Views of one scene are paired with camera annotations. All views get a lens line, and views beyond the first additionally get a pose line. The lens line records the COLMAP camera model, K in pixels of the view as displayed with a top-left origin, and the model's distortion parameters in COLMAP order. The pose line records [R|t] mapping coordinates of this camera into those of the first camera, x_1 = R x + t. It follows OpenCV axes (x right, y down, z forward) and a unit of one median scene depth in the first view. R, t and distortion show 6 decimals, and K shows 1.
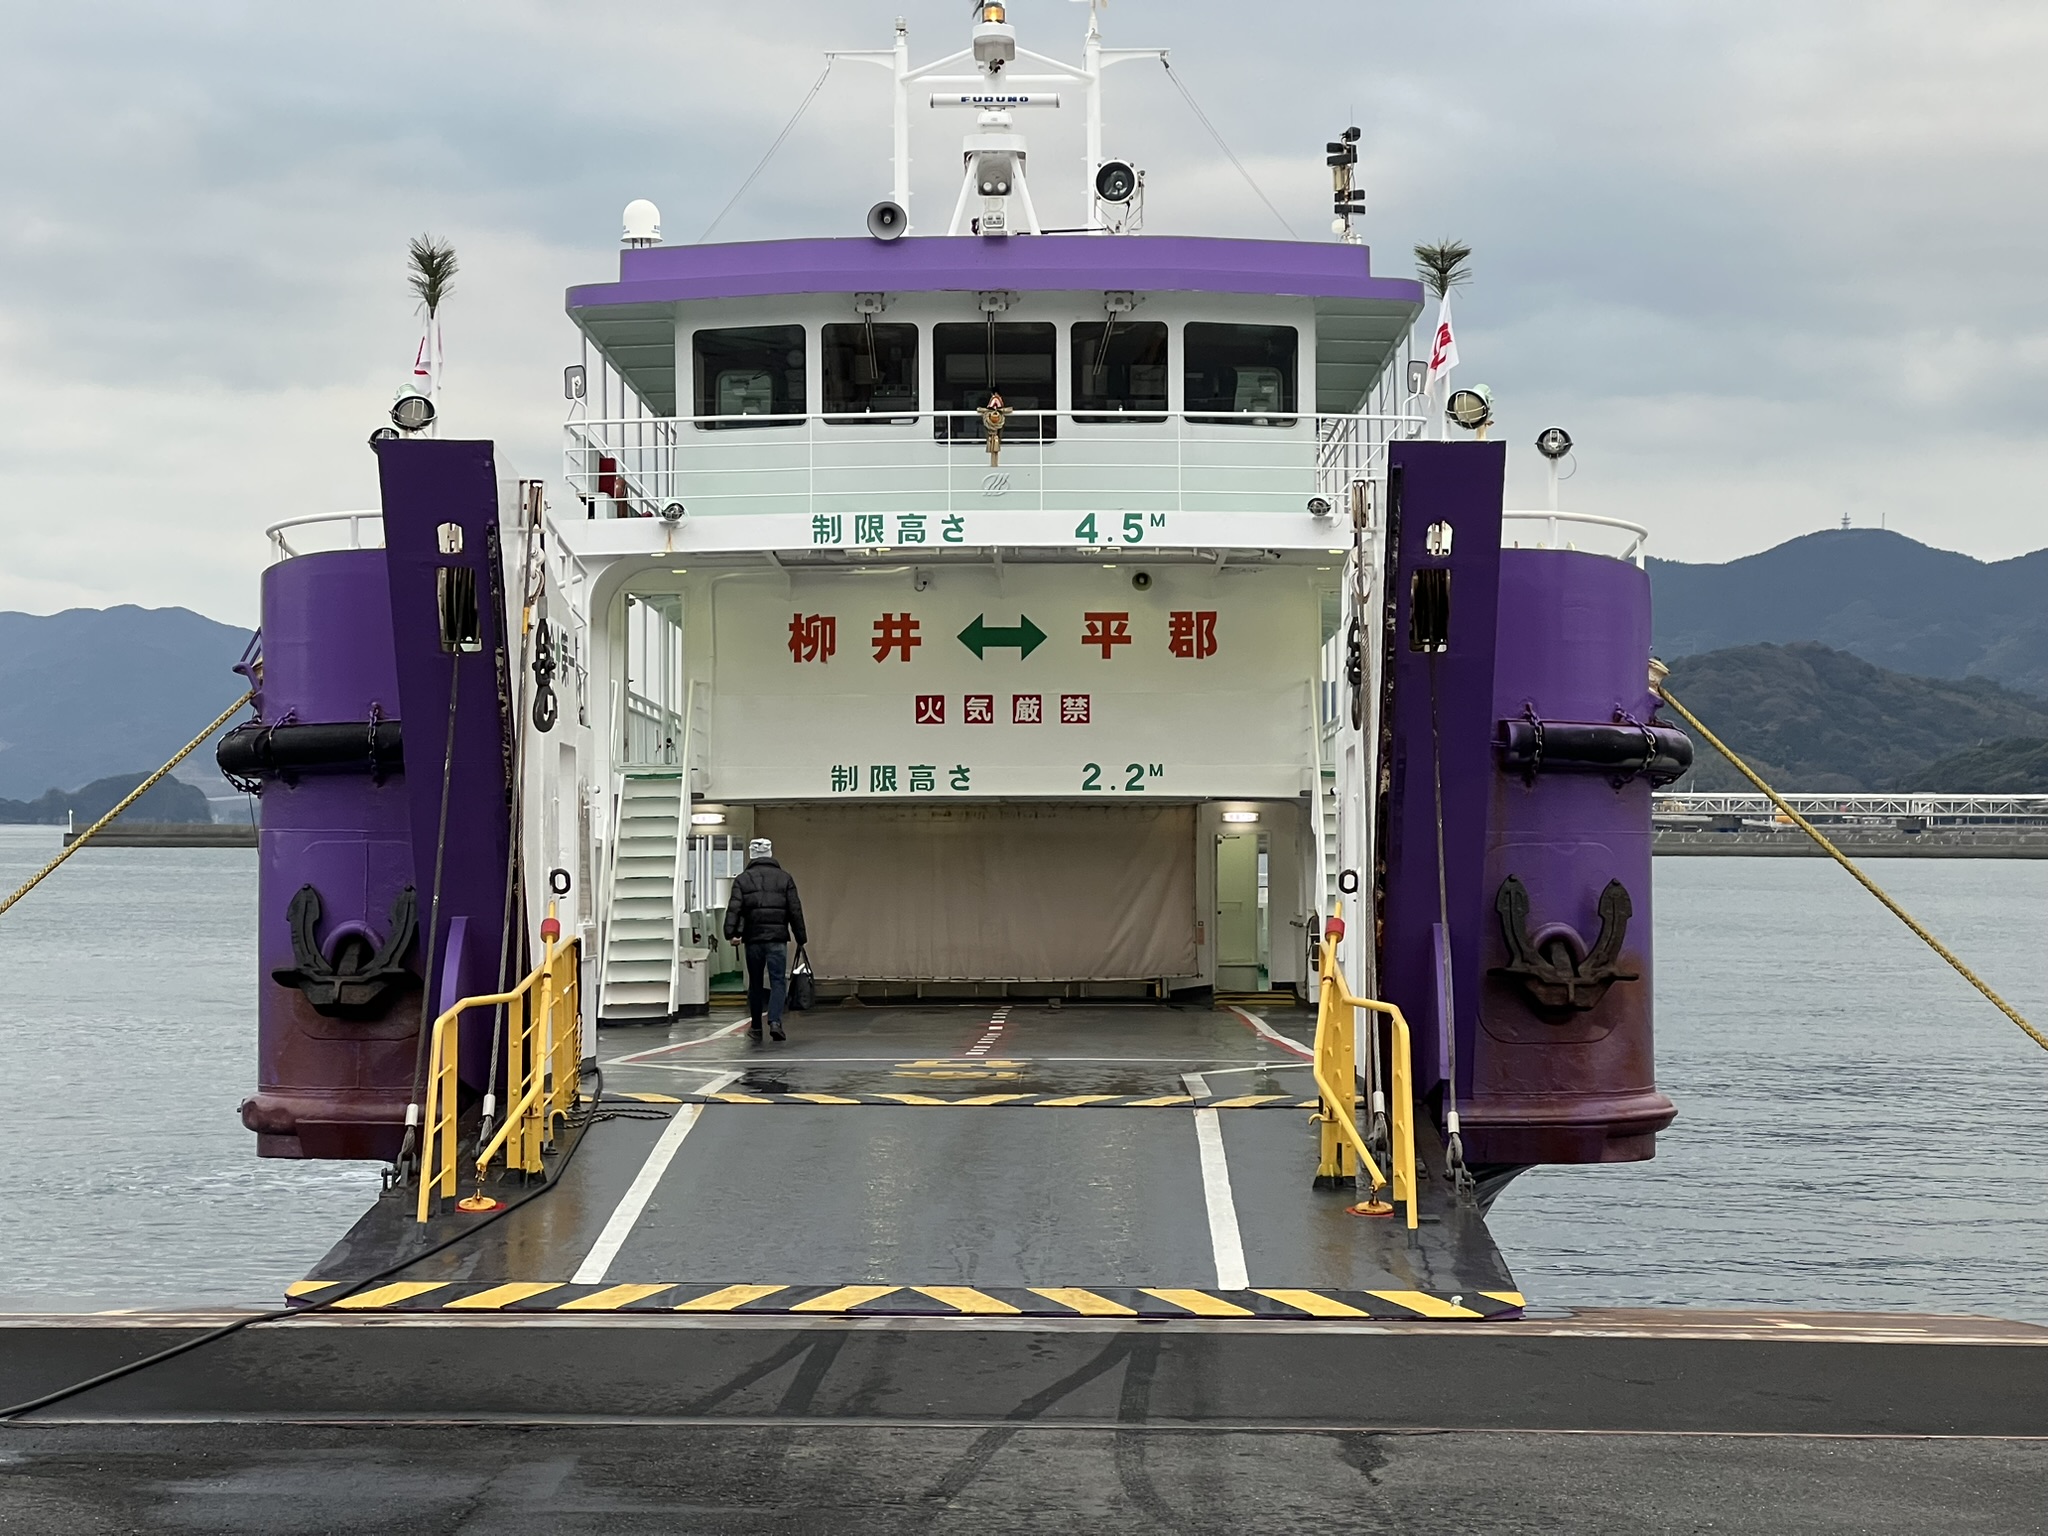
lens RADIAL K [[4511.0, 0, 1024.0], [0, 4511.0, 768.0], [0, 0, 1]] dist [-0.229953, -0.035006]
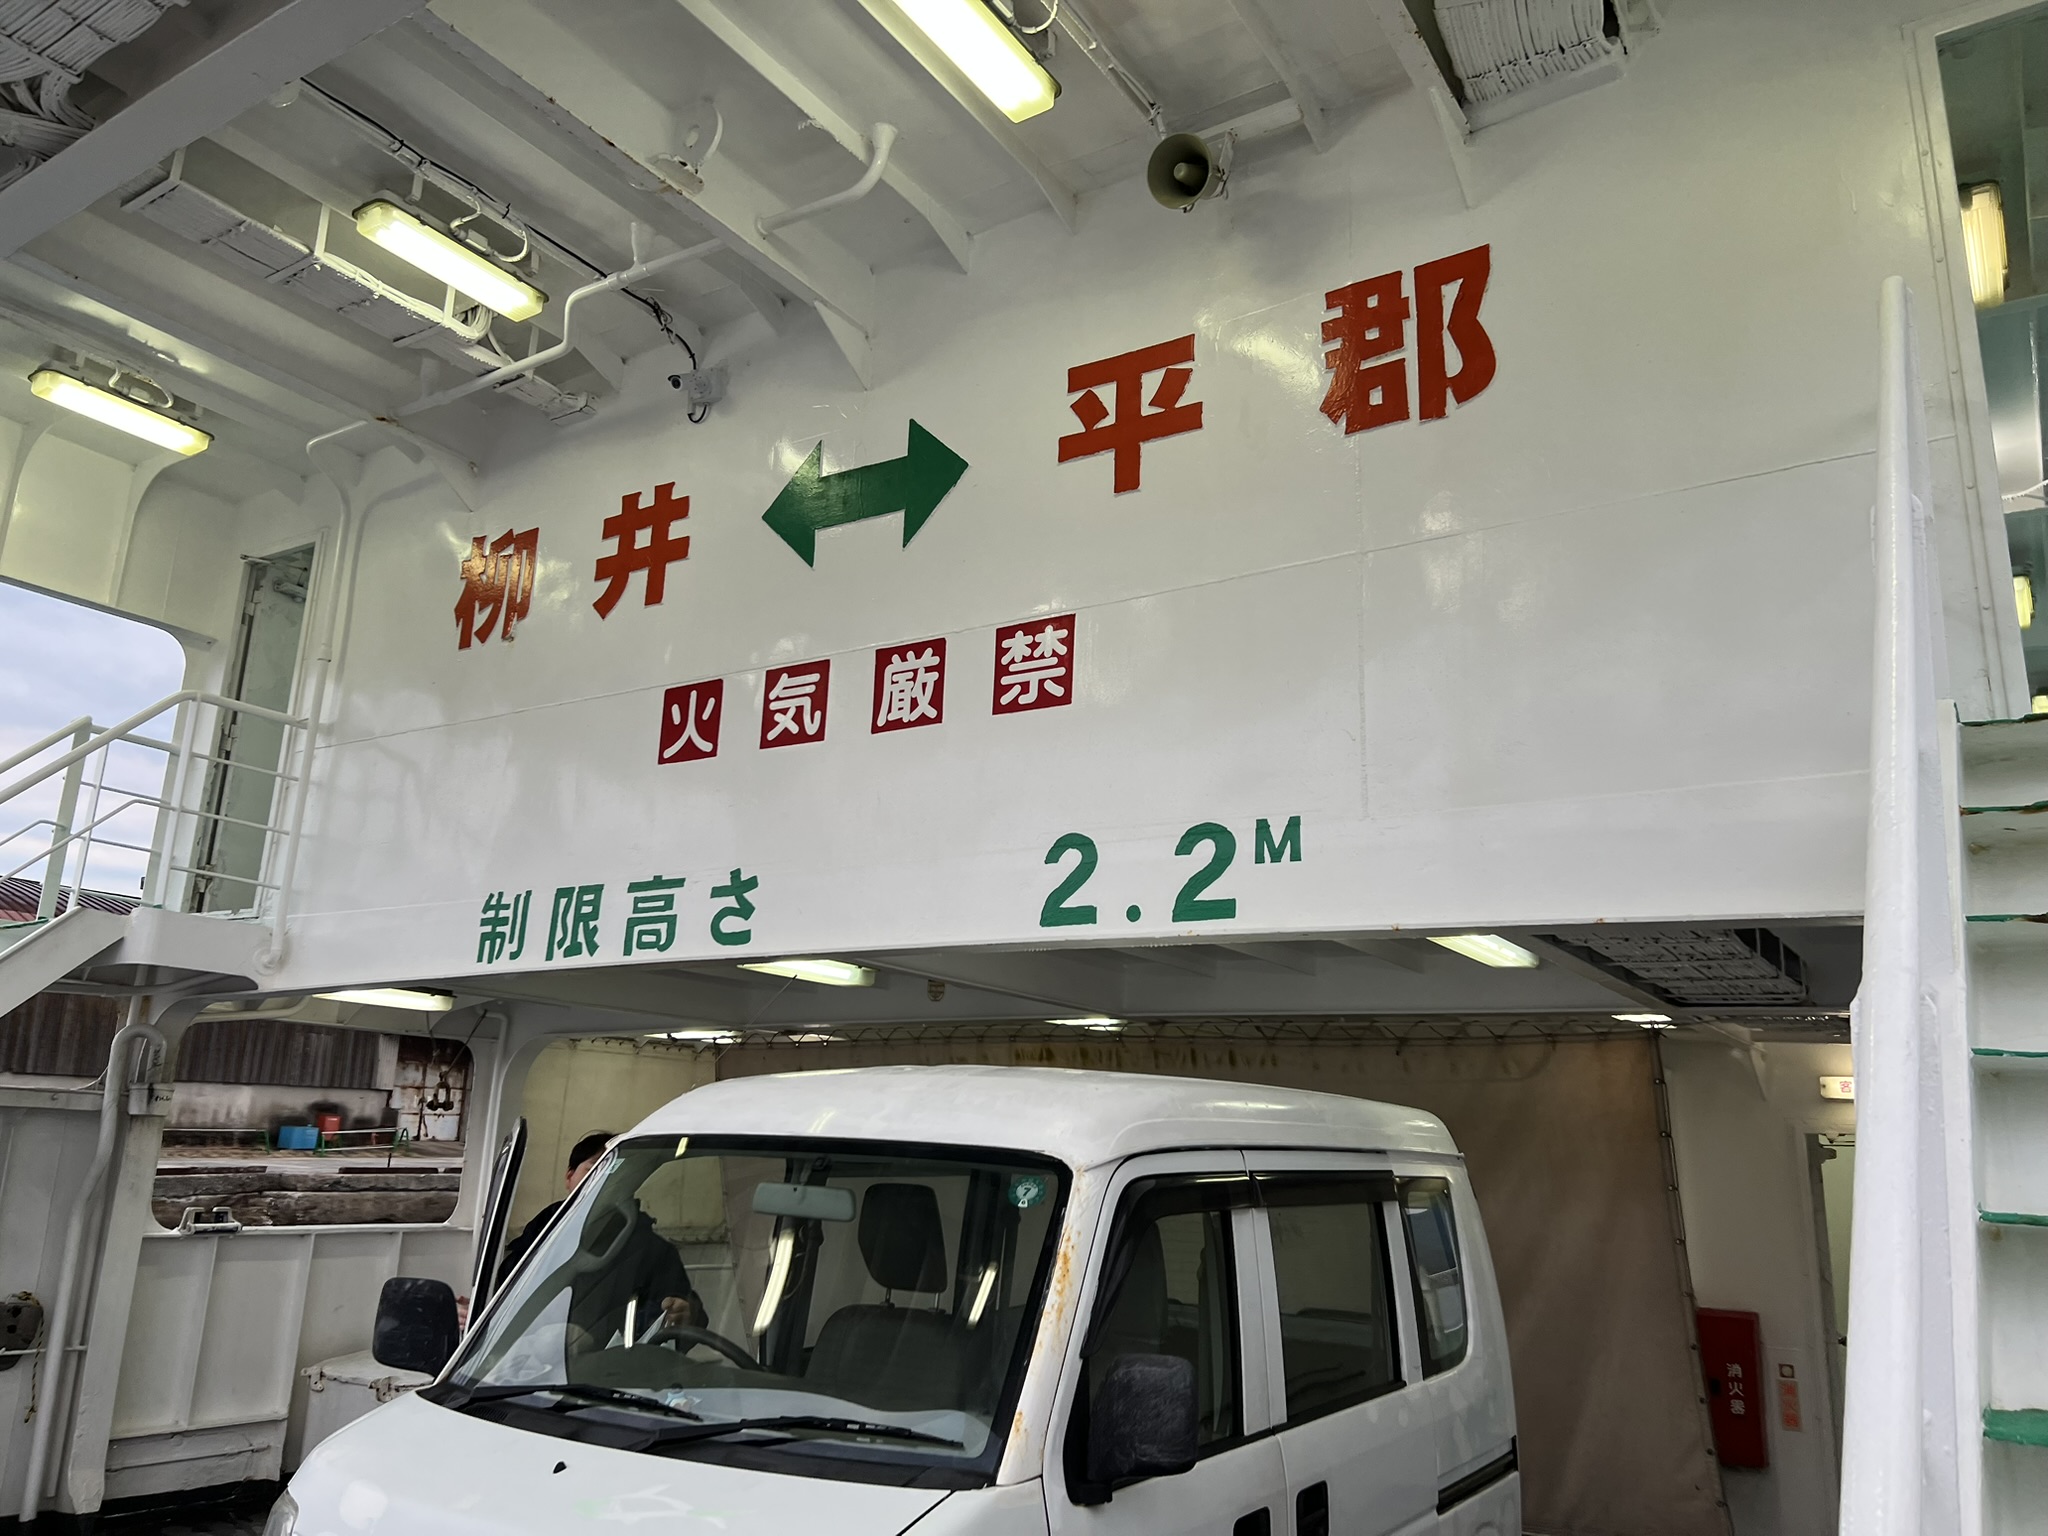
lens RADIAL K [[1508.7, 0, 1024.0], [0, 1508.7, 768.0], [0, 0, 1]] dist [0.059573, -0.080683]
pose [[0.848010, -0.098020, -0.520838, 0.063377], [-0.023437, 0.974851, -0.221623, 0.016429], [0.529463, 0.200145, 0.824385, 0.916887]]
